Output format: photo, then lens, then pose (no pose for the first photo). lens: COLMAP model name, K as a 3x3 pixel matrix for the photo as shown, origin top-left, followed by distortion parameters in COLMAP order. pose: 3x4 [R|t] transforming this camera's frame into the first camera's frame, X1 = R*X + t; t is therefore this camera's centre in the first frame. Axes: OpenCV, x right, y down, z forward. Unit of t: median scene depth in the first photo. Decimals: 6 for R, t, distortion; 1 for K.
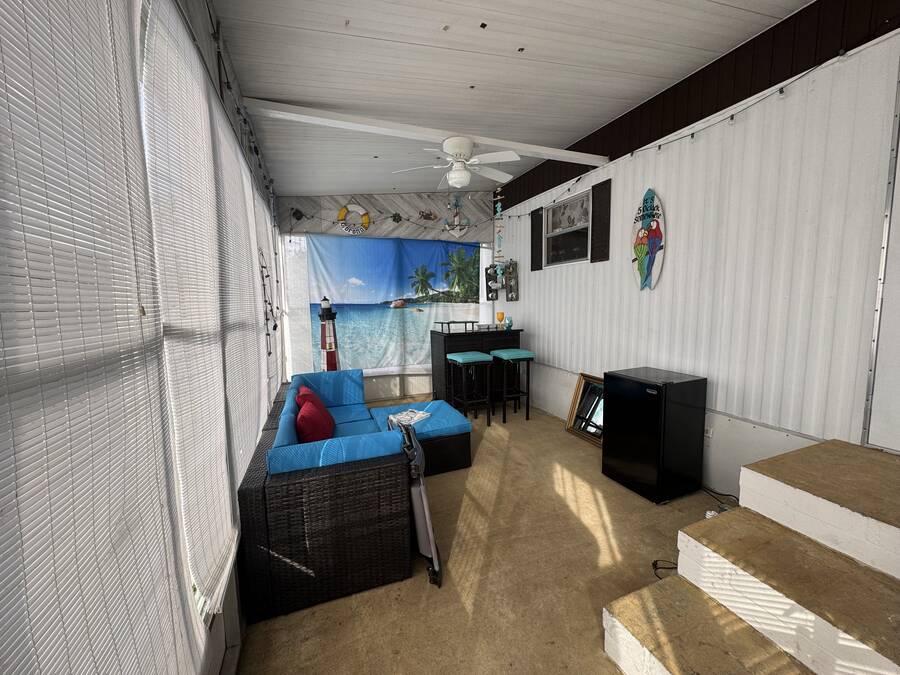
lens RADIAL K [[358.8, 0, 449.6], [0, 358.8, 343.7], [0, 0, 1]] dist [-0.003512, -0.000028]
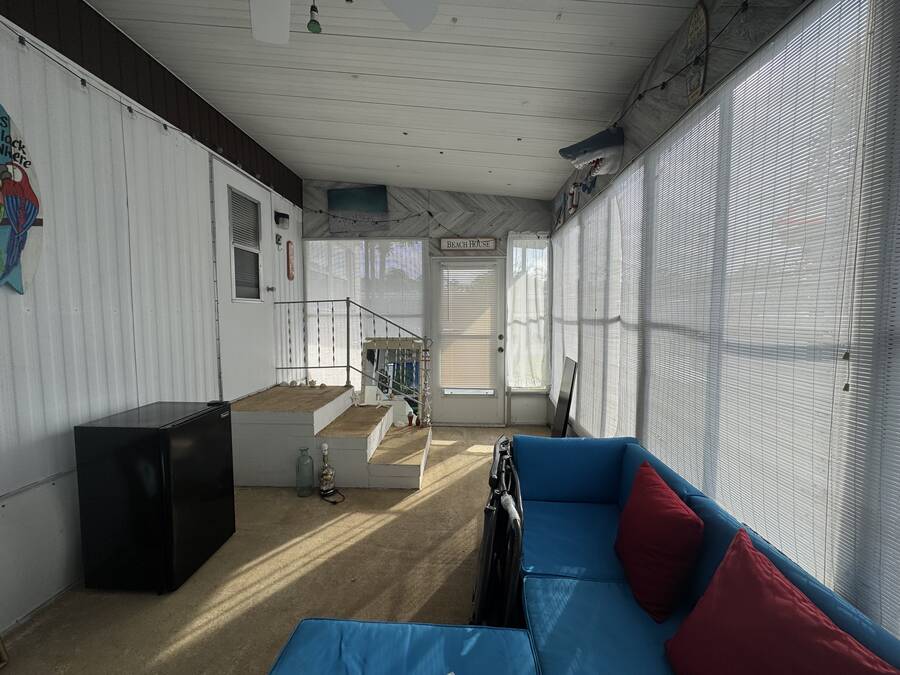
lens RADIAL K [[358.8, 0, 444.3], [0, 358.8, 331.3], [0, 0, 1]] dist [-0.003512, -0.000028]
pose [[-0.914455, -0.010334, 0.404556, -0.280812], [0.055920, 0.986858, 0.151609, -0.170611], [-0.400806, 0.161262, -0.901859, 1.501231]]
